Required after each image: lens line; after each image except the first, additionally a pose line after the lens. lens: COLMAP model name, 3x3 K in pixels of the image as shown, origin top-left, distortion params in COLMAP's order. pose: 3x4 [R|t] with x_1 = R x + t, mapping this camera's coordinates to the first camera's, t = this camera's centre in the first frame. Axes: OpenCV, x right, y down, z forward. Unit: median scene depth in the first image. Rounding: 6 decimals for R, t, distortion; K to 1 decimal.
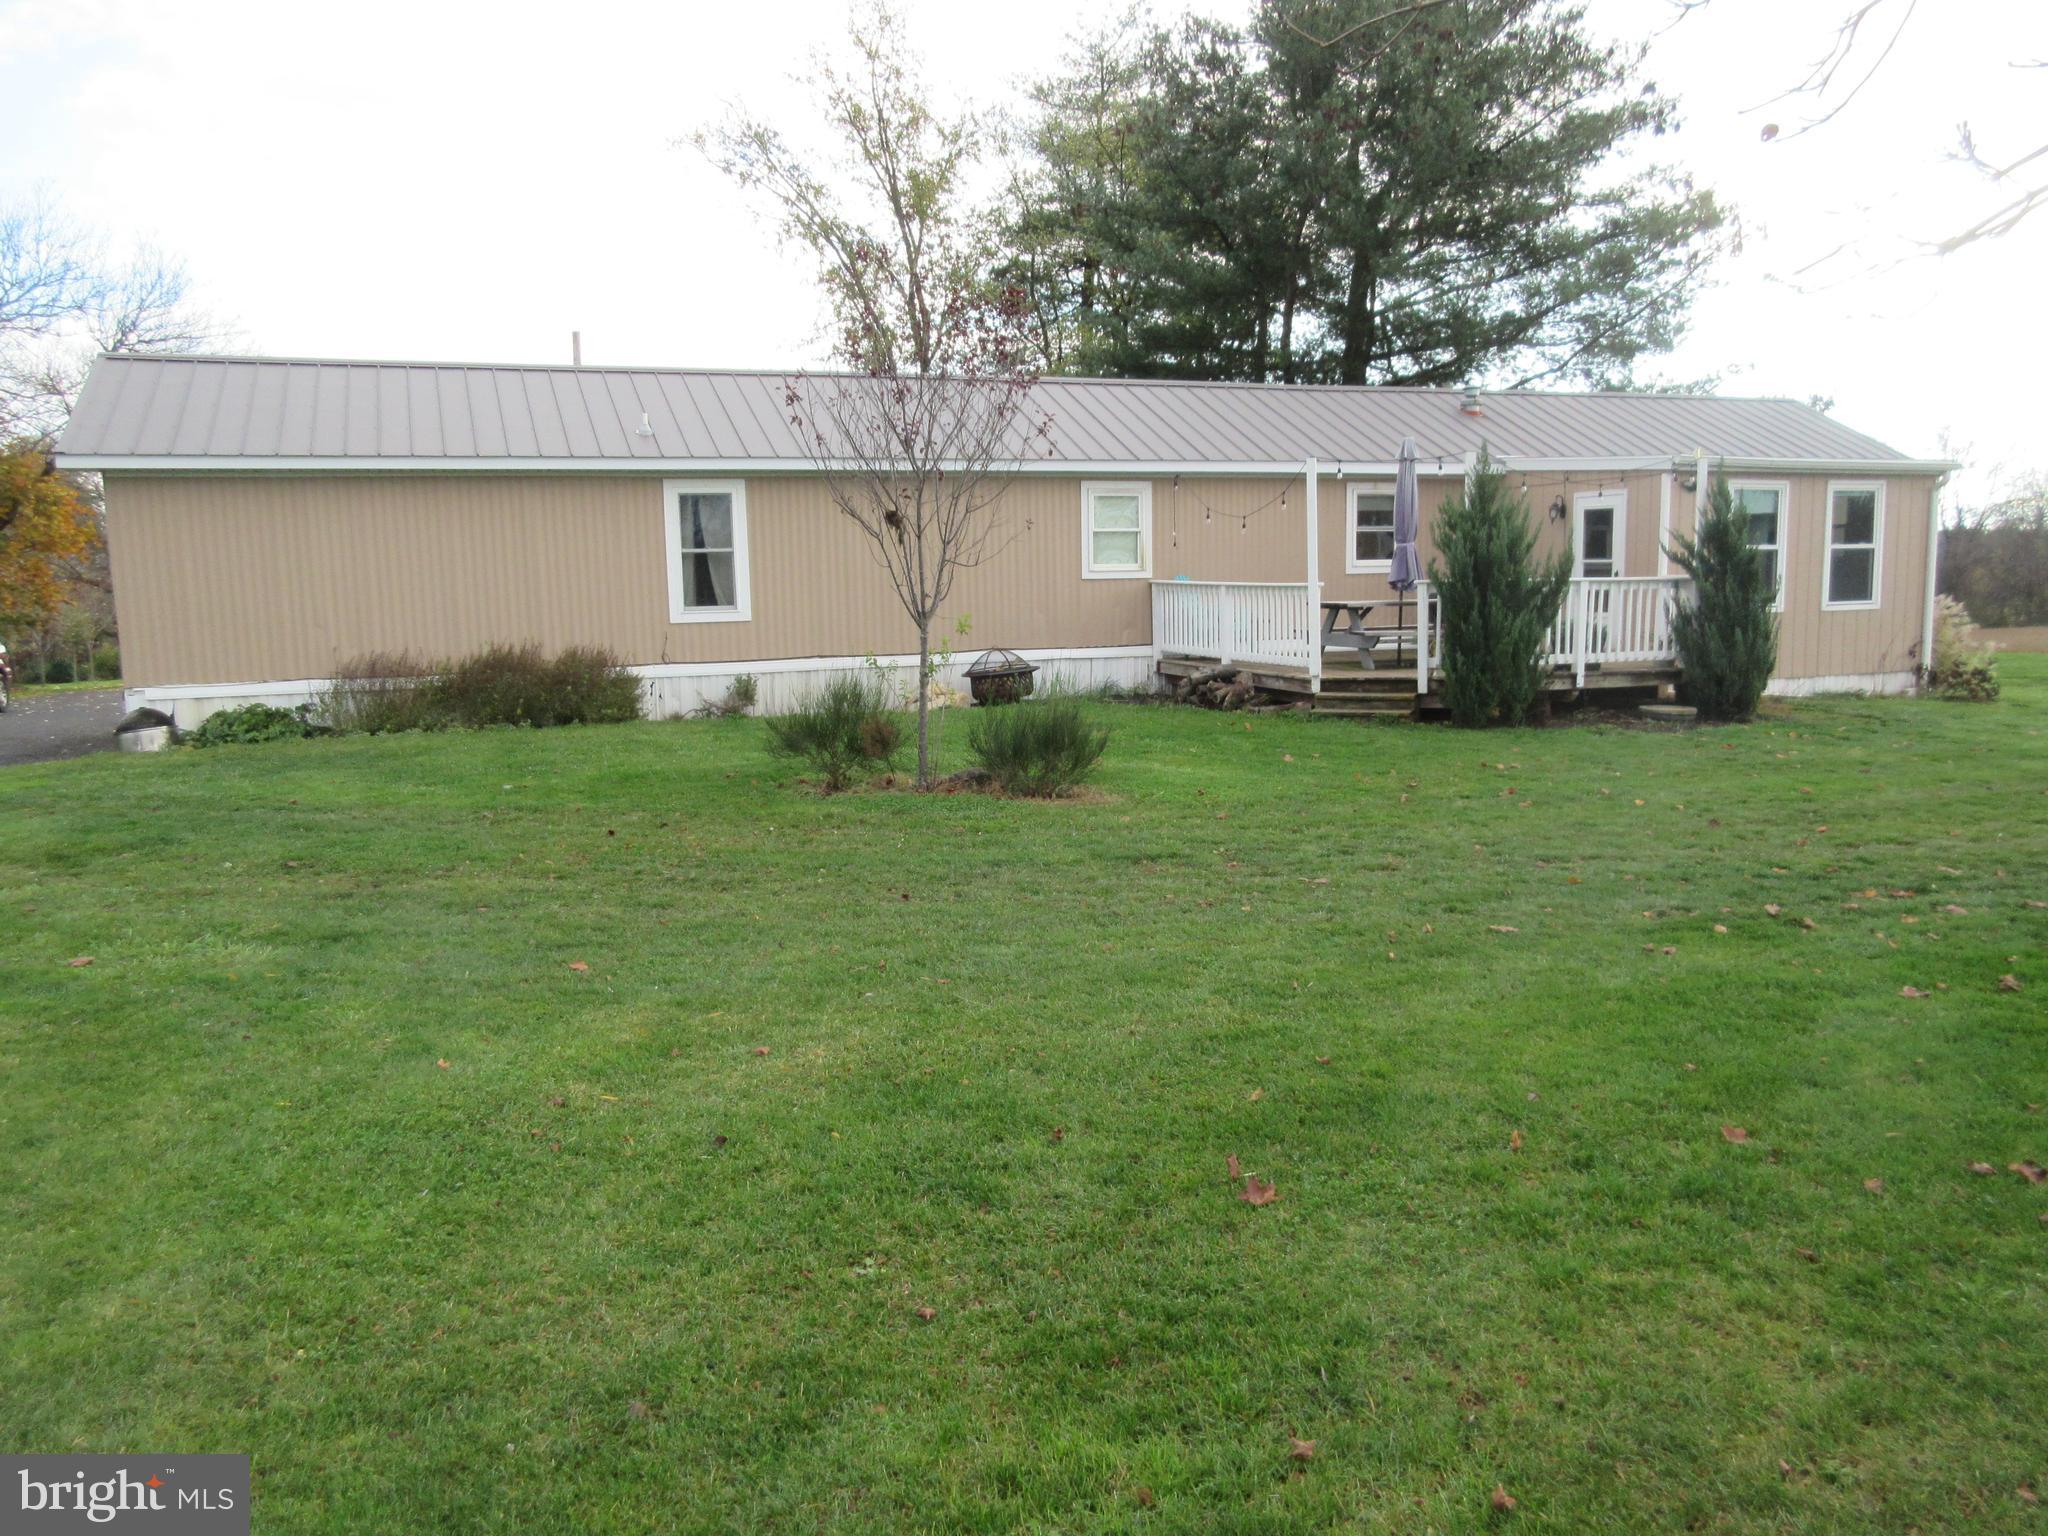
lens RADIAL K [[1528.0, 0, 1024.5], [0, 1528.0, 768.1], [0, 0, 1]] dist [-0.011566, -0.002610]
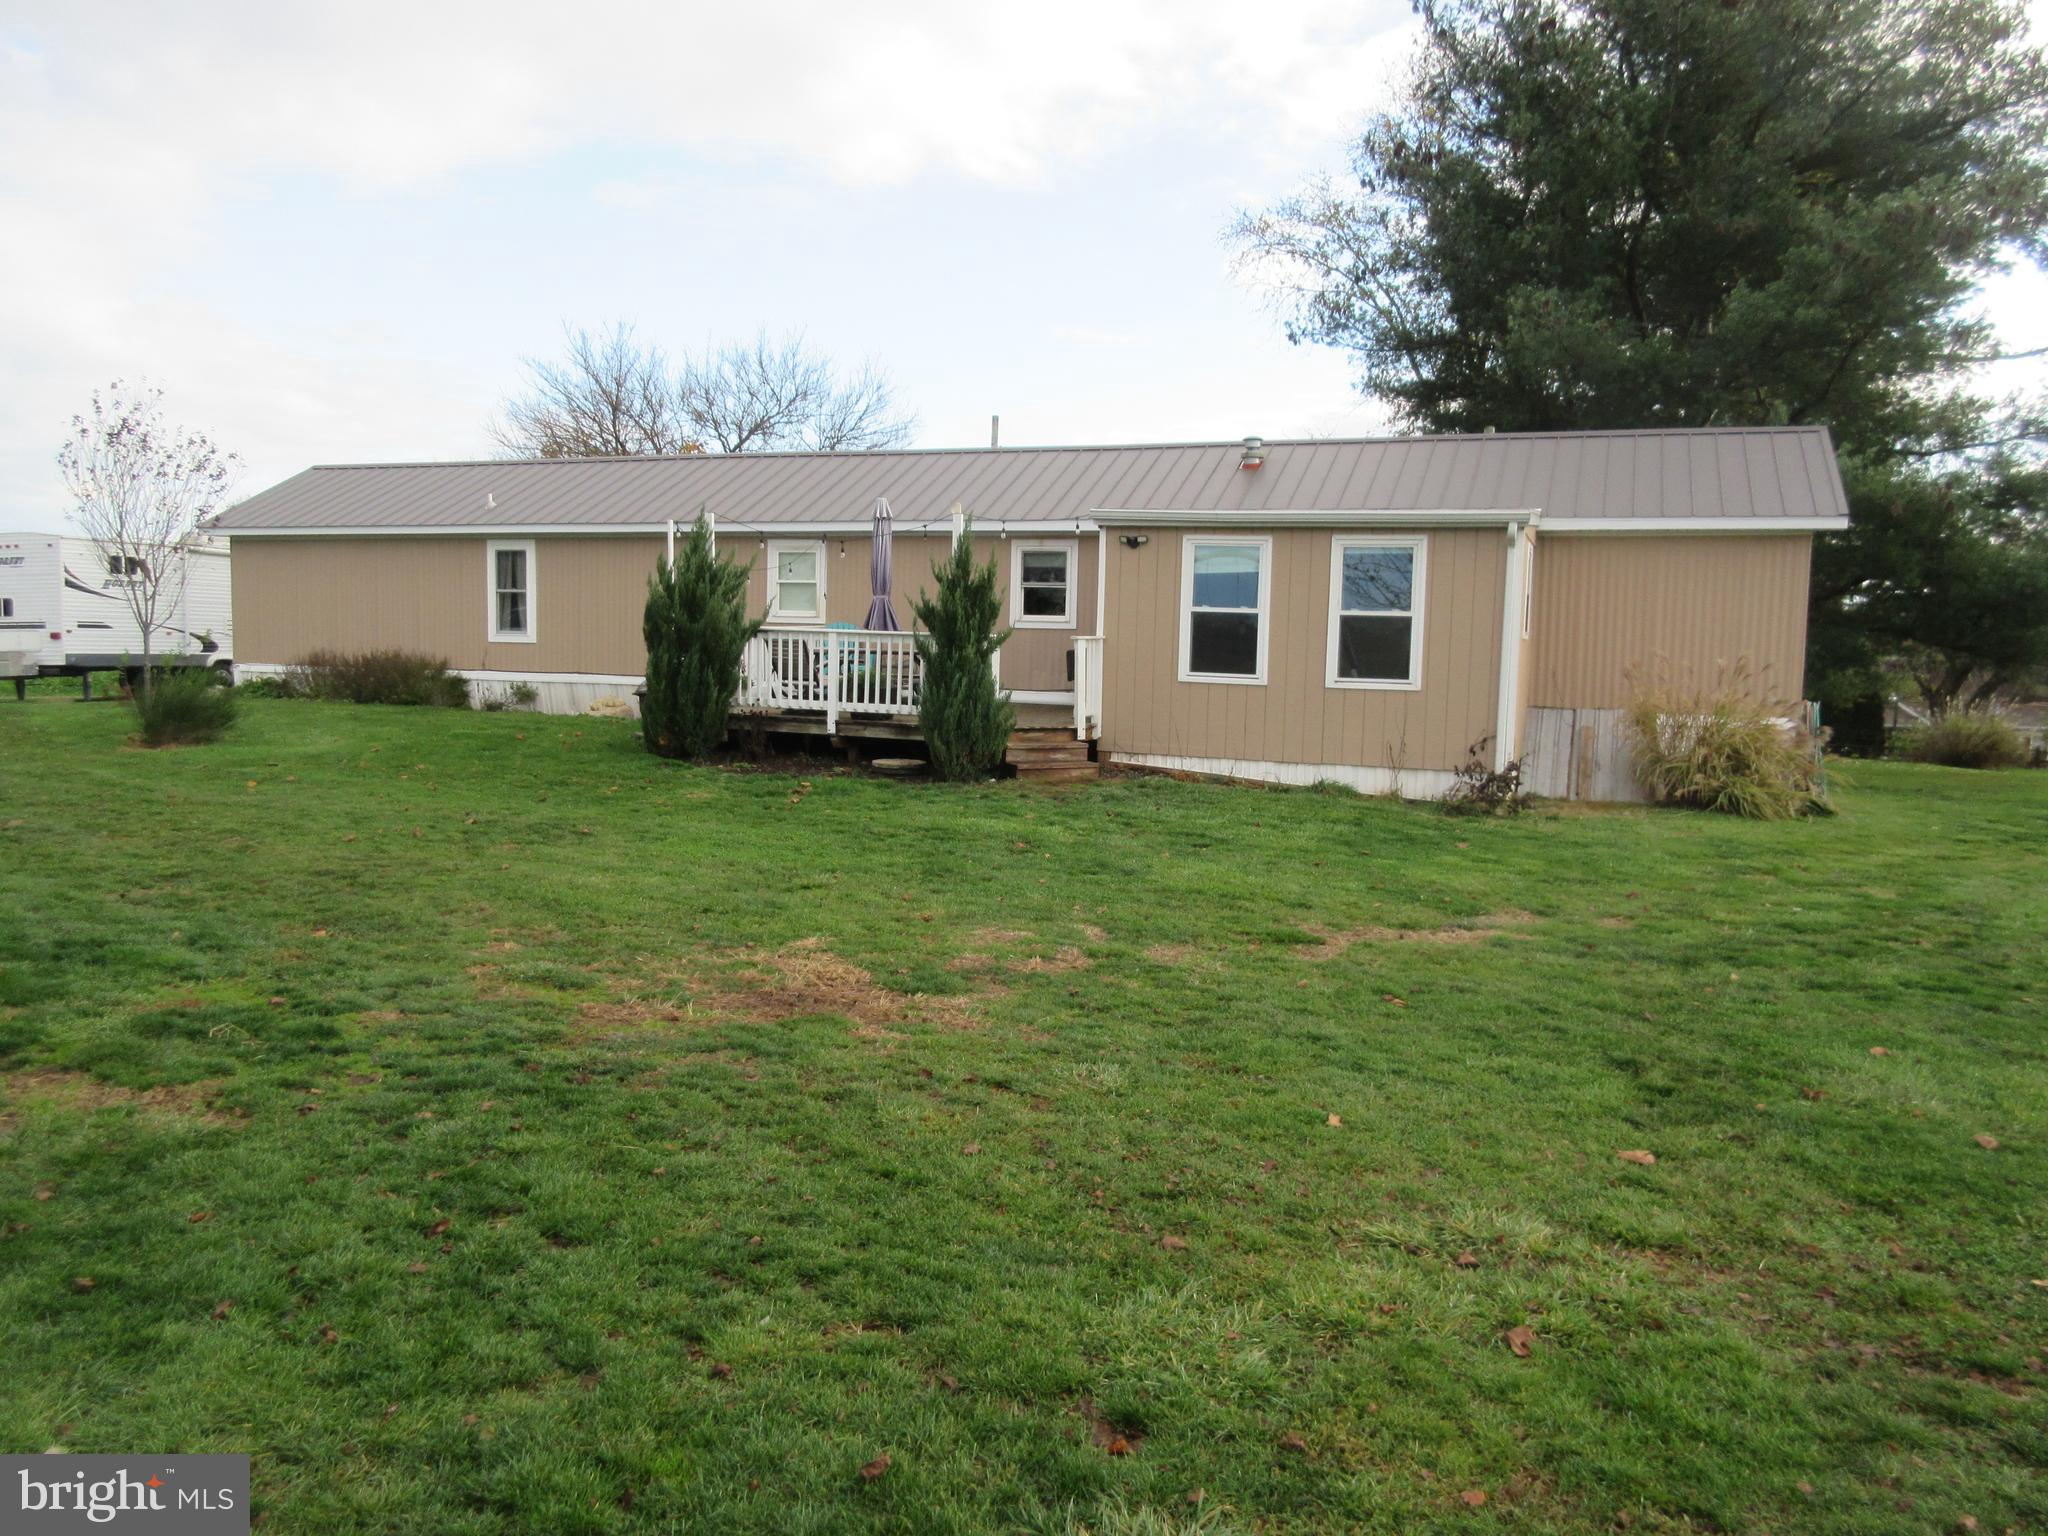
lens RADIAL K [[1528.0, 0, 1023.3], [0, 1528.0, 768.9], [0, 0, 1]] dist [-0.011566, -0.002610]
pose [[0.737590, 0.095997, -0.668390, 1.070767], [-0.123763, 0.992294, 0.005940, -0.047307], [0.663810, 0.078341, 0.743787, 0.288628]]
